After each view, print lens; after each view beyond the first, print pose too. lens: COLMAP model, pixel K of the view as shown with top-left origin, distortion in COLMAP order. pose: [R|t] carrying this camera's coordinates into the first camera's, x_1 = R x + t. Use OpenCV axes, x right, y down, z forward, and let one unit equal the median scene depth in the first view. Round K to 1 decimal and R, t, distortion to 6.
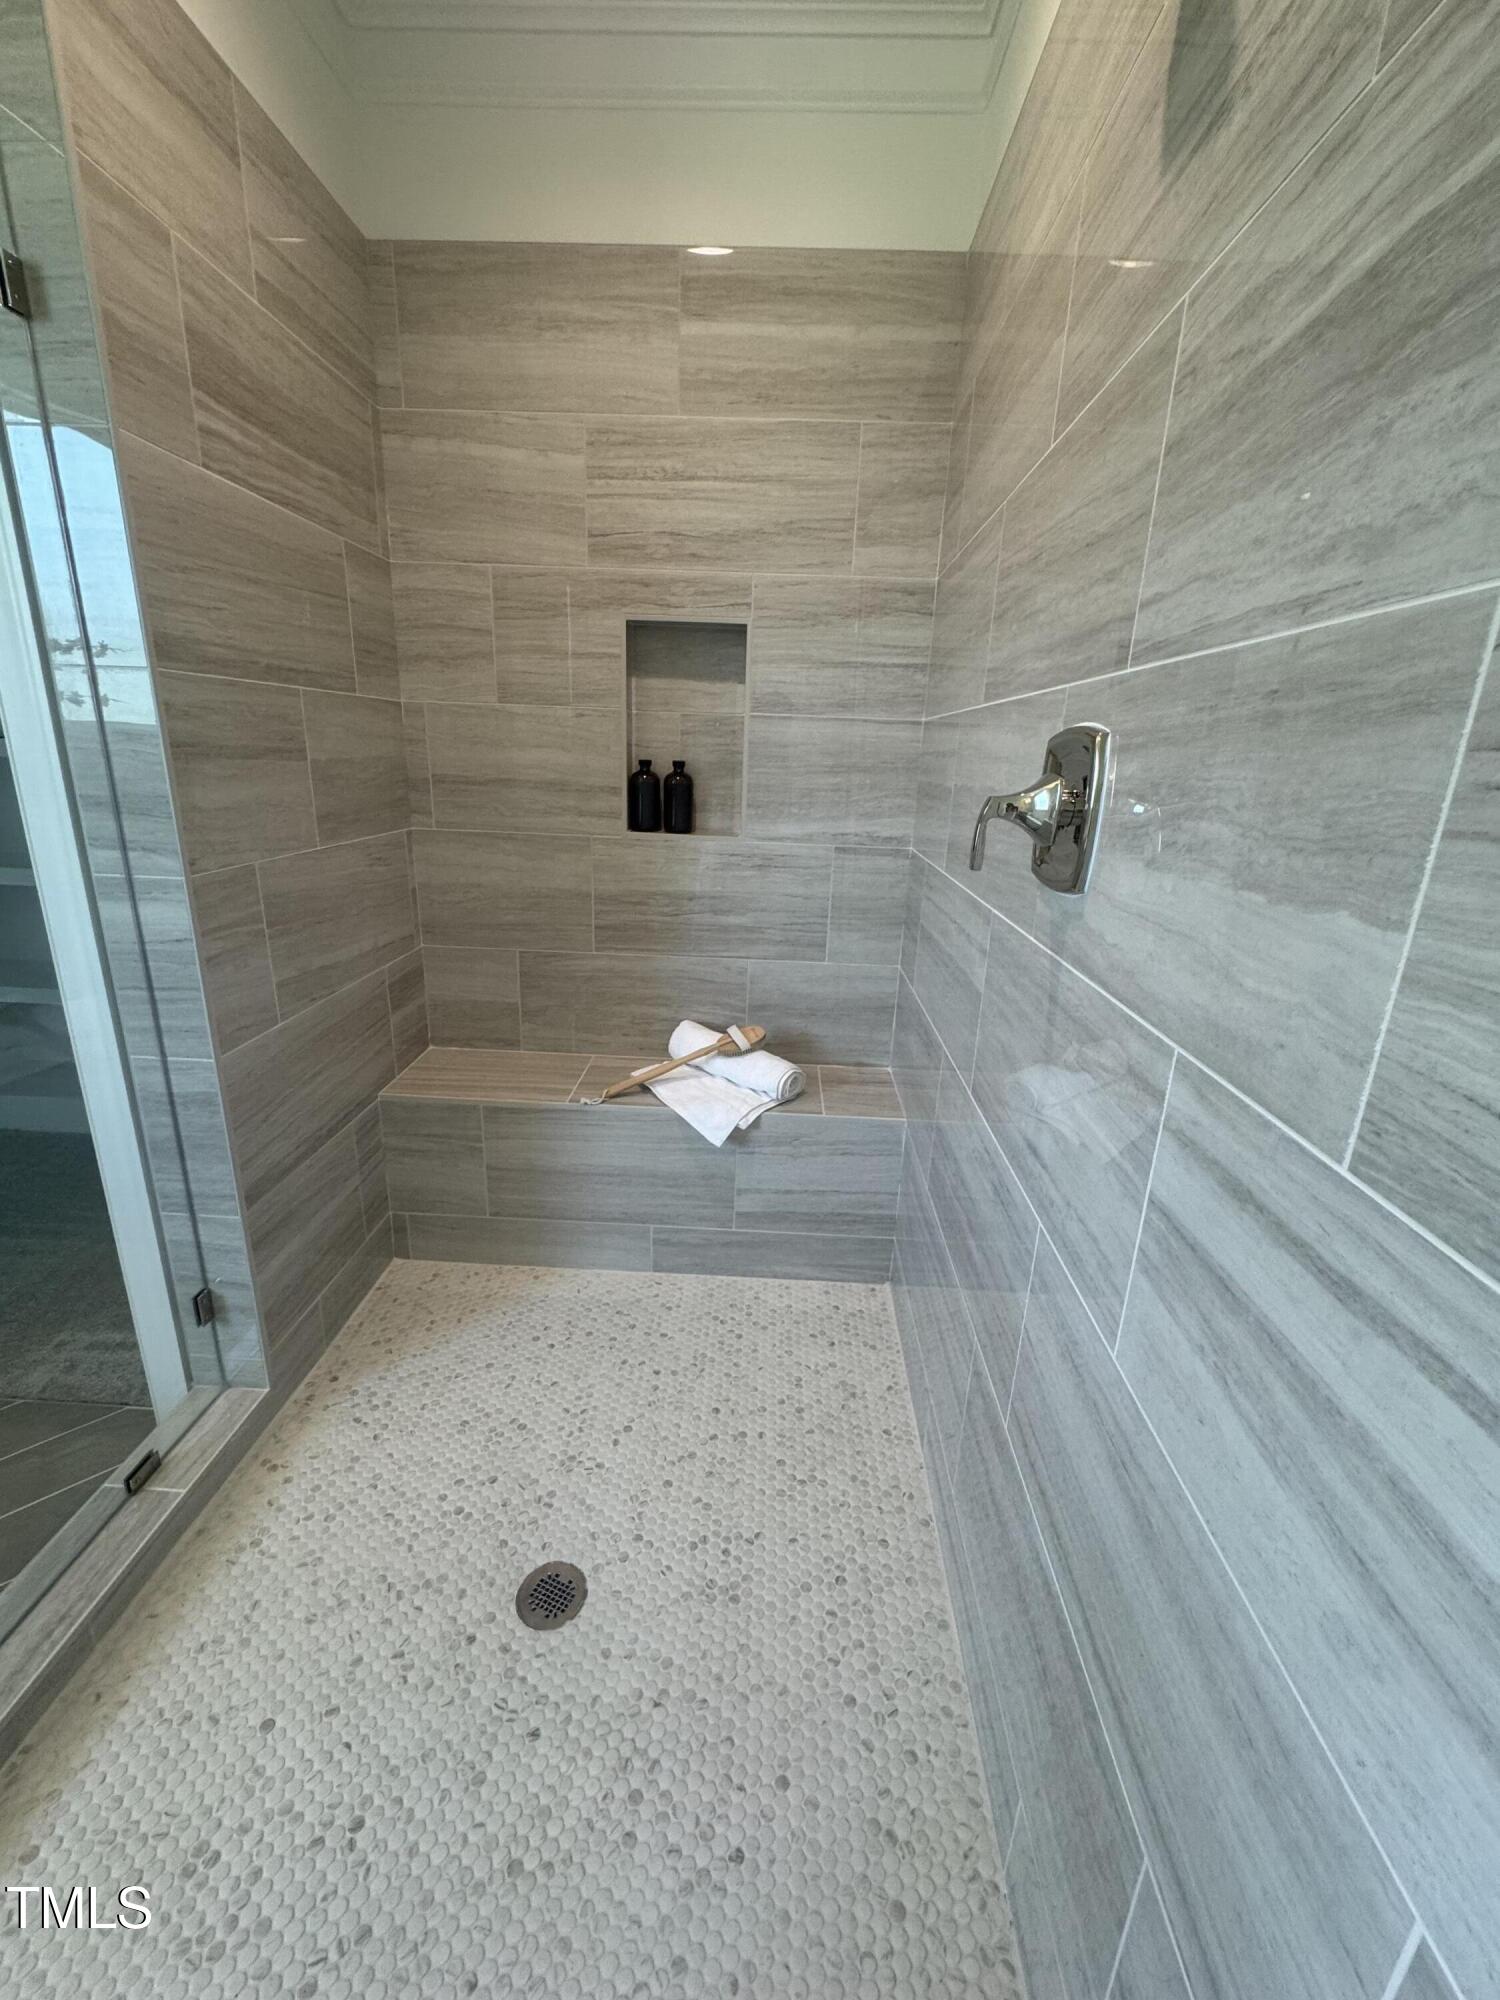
lens RADIAL K [[795.9, 0, 753.9], [0, 795.9, 997.2], [0, 0, 1]] dist [-0.009374, 0.001130]
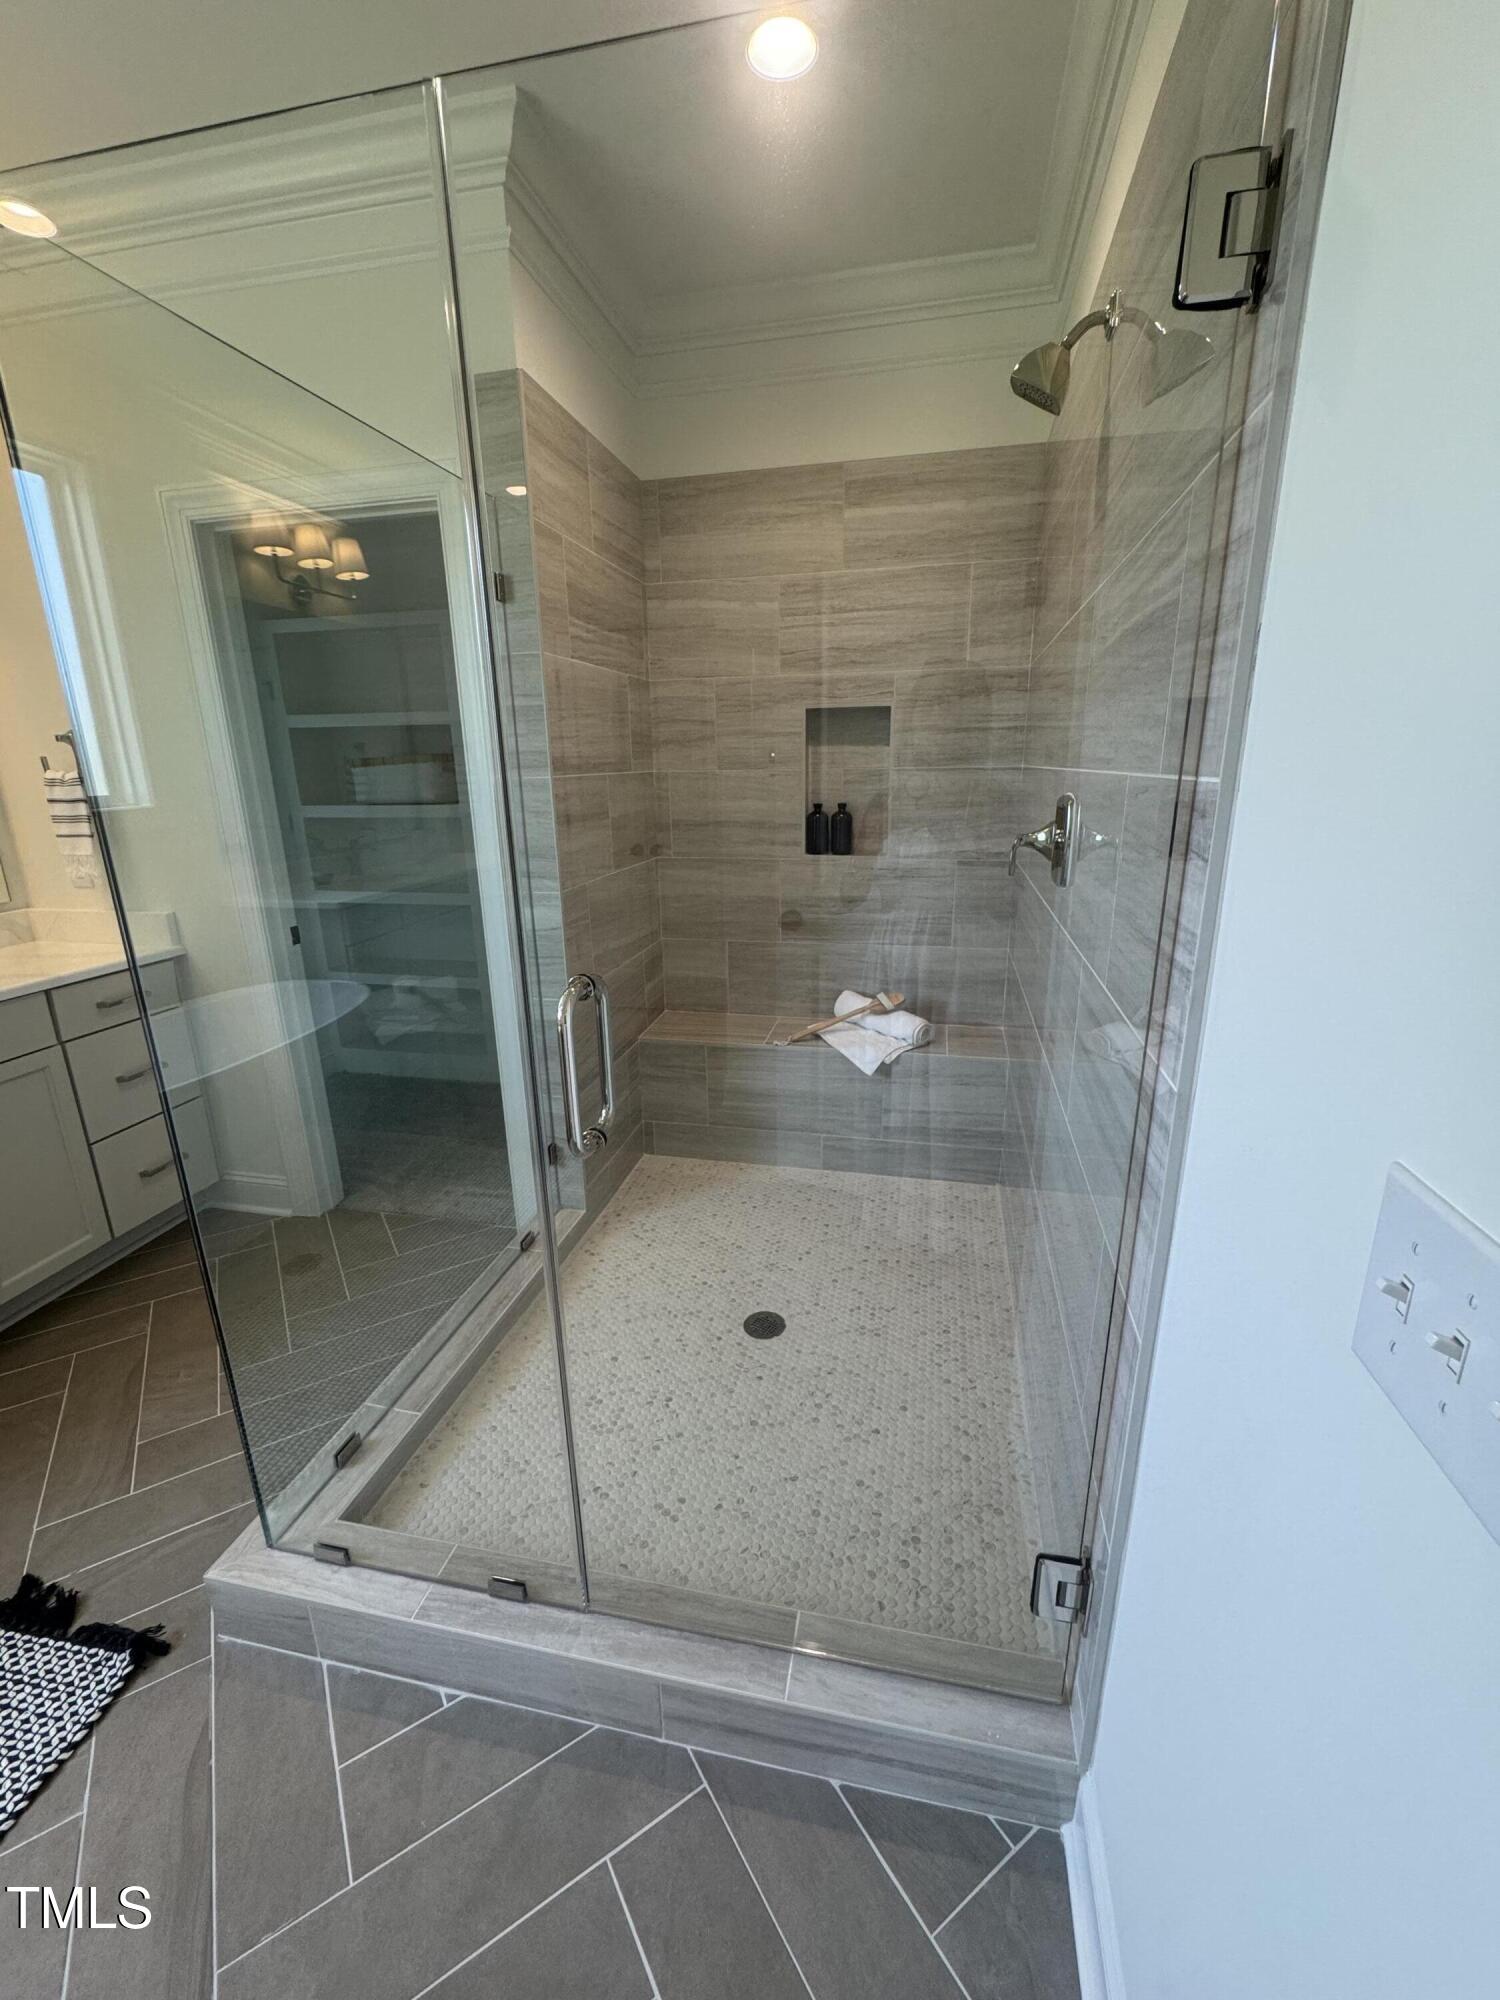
lens RADIAL K [[795.9, 0, 751.5], [0, 795.9, 1003.5], [0, 0, 1]] dist [-0.009374, 0.001130]
pose [[0.979881, 0.001696, -0.199576, 0.032308], [-0.003430, 0.999959, -0.008339, 0.075339], [0.199554, 0.008856, 0.979847, -0.446011]]
